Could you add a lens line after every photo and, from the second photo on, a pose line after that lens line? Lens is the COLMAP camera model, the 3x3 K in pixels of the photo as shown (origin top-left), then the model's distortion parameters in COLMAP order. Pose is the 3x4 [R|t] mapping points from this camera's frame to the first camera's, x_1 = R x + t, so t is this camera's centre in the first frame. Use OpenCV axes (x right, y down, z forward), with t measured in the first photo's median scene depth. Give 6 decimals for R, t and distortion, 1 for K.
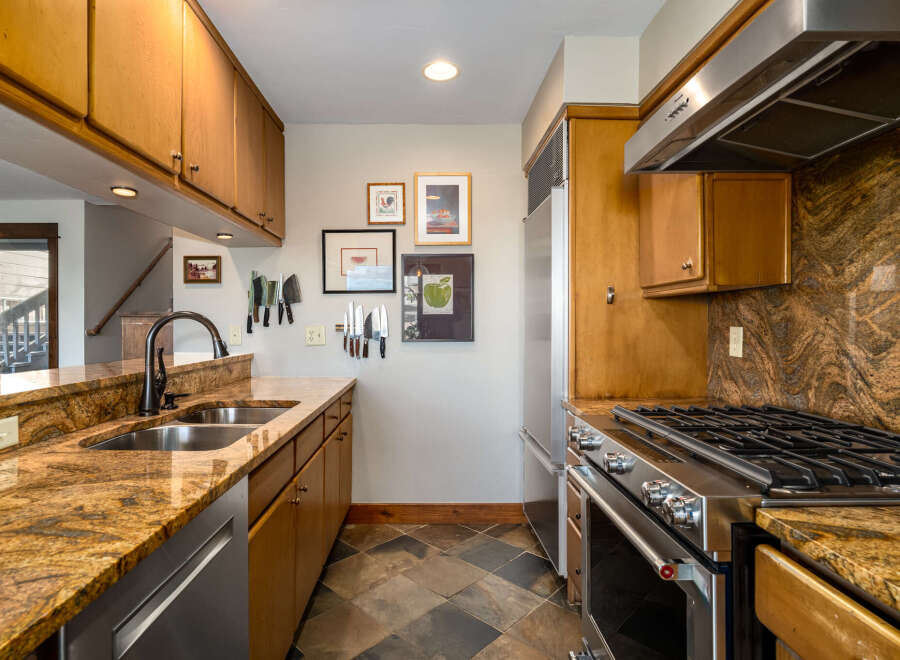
lens RADIAL K [[460.2, 0, 444.7], [0, 460.2, 331.4], [0, 0, 1]] dist [0.003381, -0.003013]
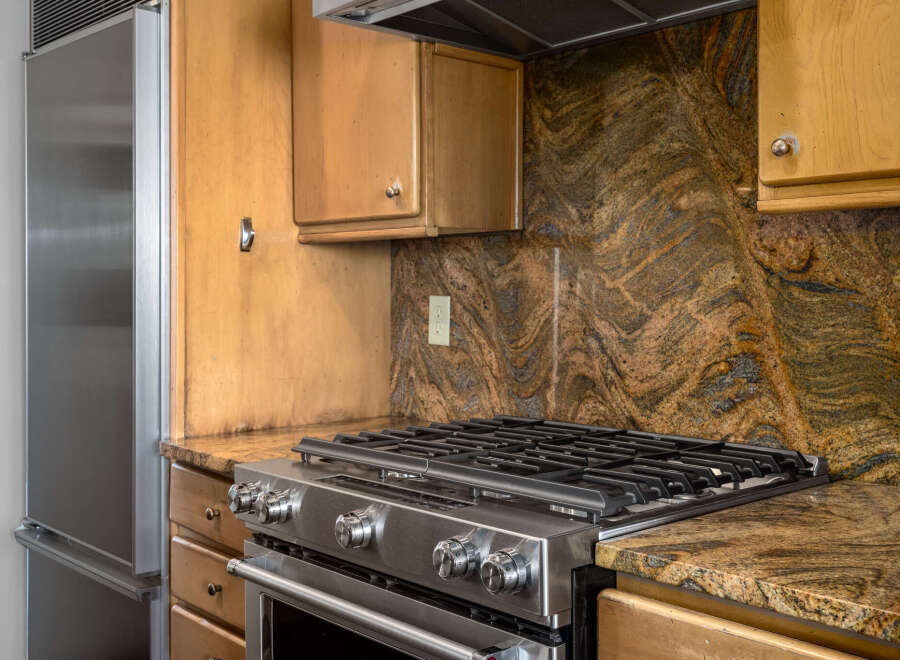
lens RADIAL K [[1023.8, 0, 451.6], [0, 1023.8, 326.2], [0, 0, 1]] dist [0.001702, 0.000000]
pose [[0.748343, -0.017243, 0.663088, -0.301354], [0.005292, 0.999785, 0.020026, 0.003956], [-0.663291, -0.011477, 0.748273, -0.030604]]
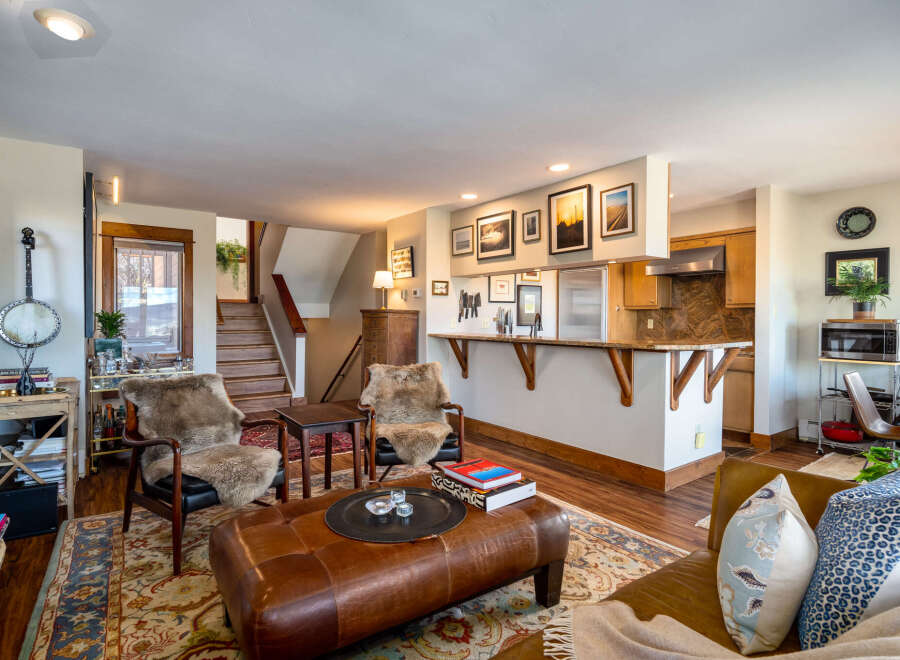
lens RADIAL K [[479.8, 0, 448.6], [0, 479.8, 327.7], [0, 0, 1]] dist [-0.001178, 0.001115]
pose [[0.816197, -0.008949, 0.577705, -2.914323], [0.003118, 0.999934, 0.011085, 0.010032], [-0.577765, -0.007246, 0.816171, -1.094569]]
